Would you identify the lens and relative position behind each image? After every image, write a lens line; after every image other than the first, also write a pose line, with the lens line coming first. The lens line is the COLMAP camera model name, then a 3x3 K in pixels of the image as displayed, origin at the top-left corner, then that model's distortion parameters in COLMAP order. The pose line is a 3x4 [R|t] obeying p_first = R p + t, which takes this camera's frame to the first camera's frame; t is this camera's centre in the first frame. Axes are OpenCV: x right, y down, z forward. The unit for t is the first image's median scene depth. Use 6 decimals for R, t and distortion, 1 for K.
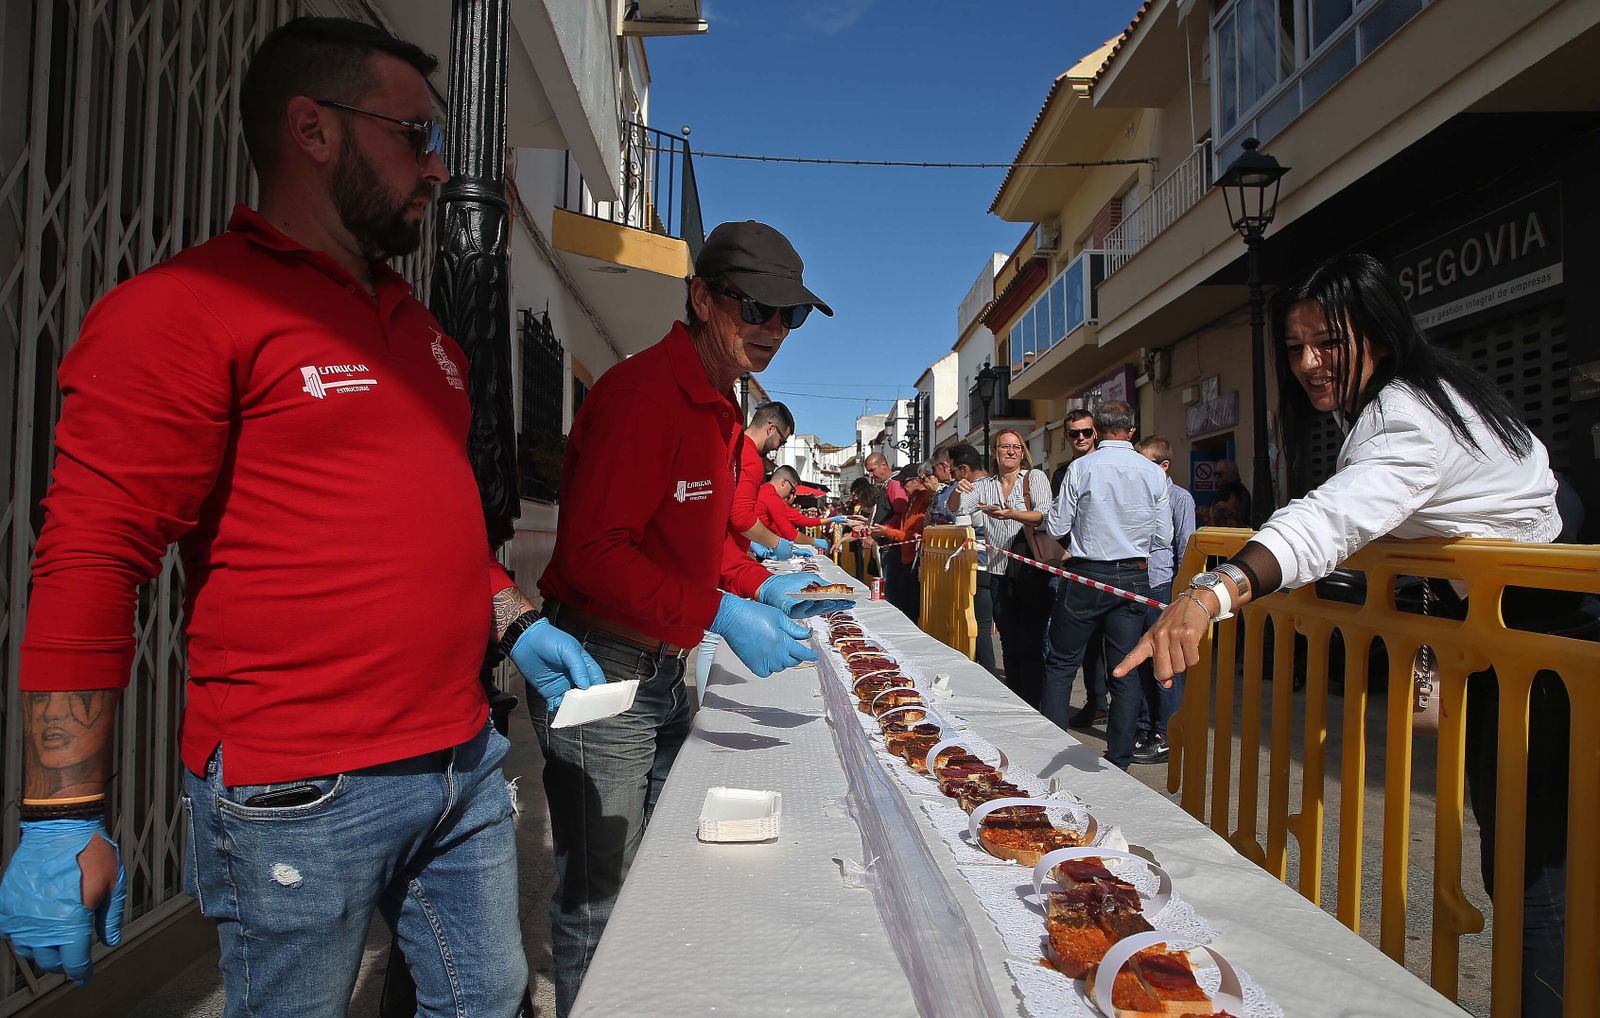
lens RADIAL K [[1093.7, 0, 797.9], [0, 1093.7, 495.3], [0, 0, 1]] dist [-0.052035, 0.003068]
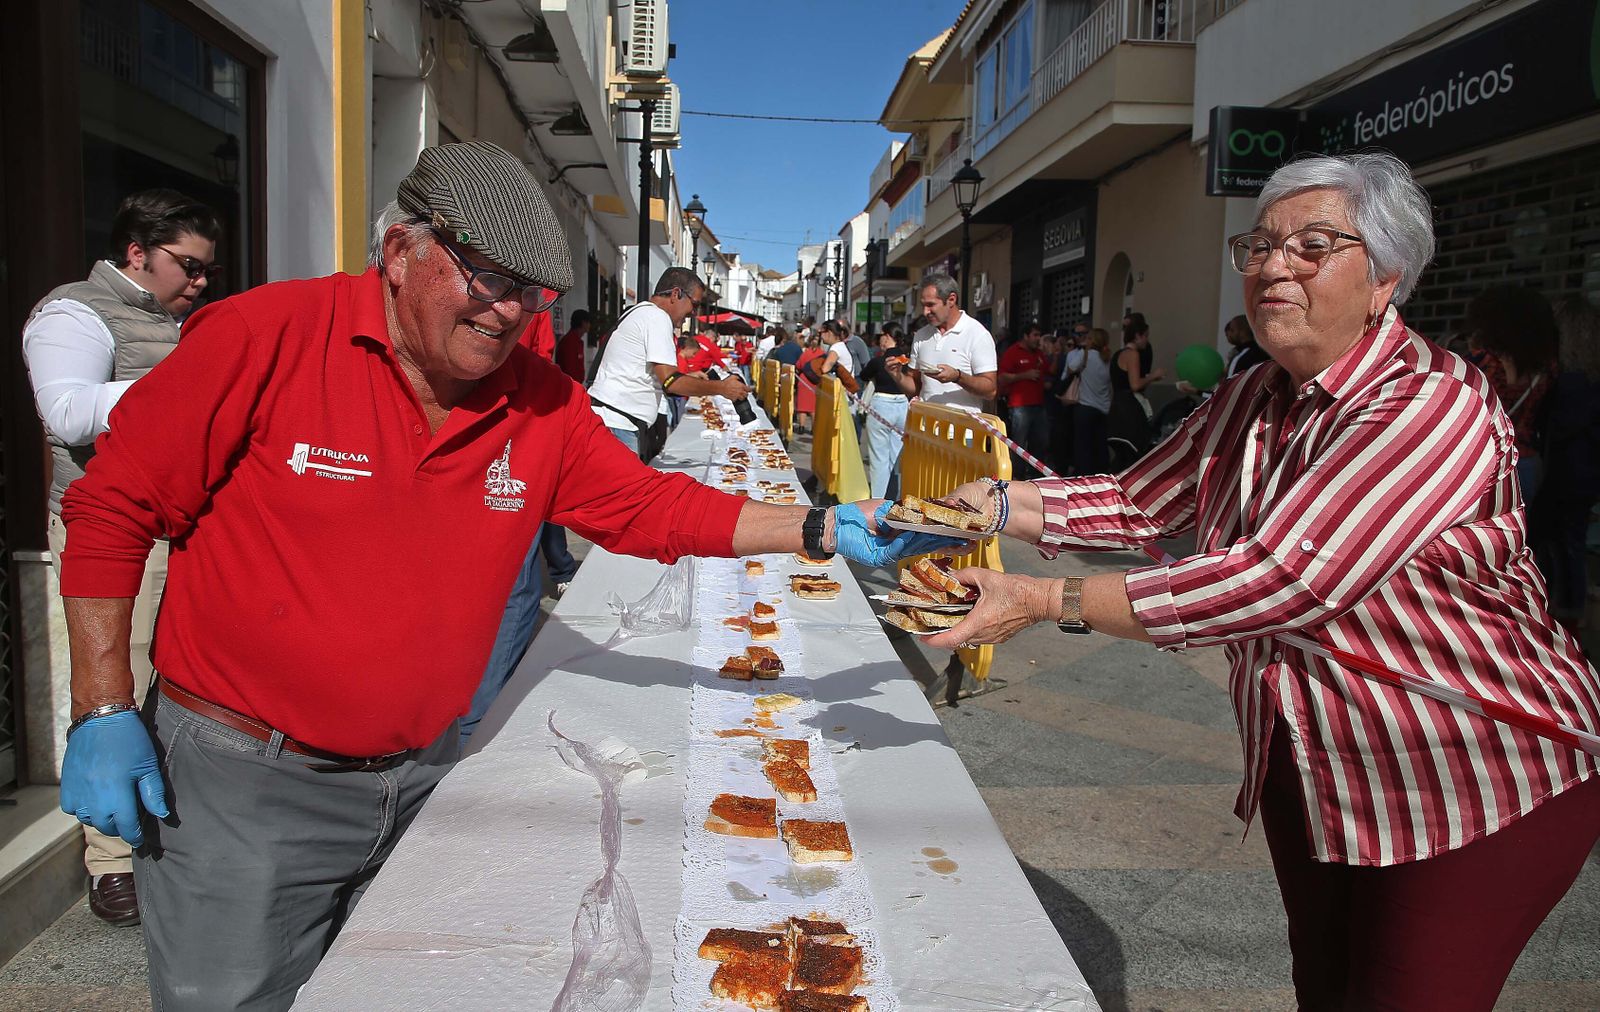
lens RADIAL K [[1093.7, 0, 797.9], [0, 1093.7, 492.3], [0, 0, 1]] dist [-0.052035, 0.003068]
pose [[0.998630, 0.013648, 0.050516, 0.012998], [-0.021492, 0.987180, 0.158159, -0.017995], [-0.047710, -0.159028, 0.986121, -0.319989]]
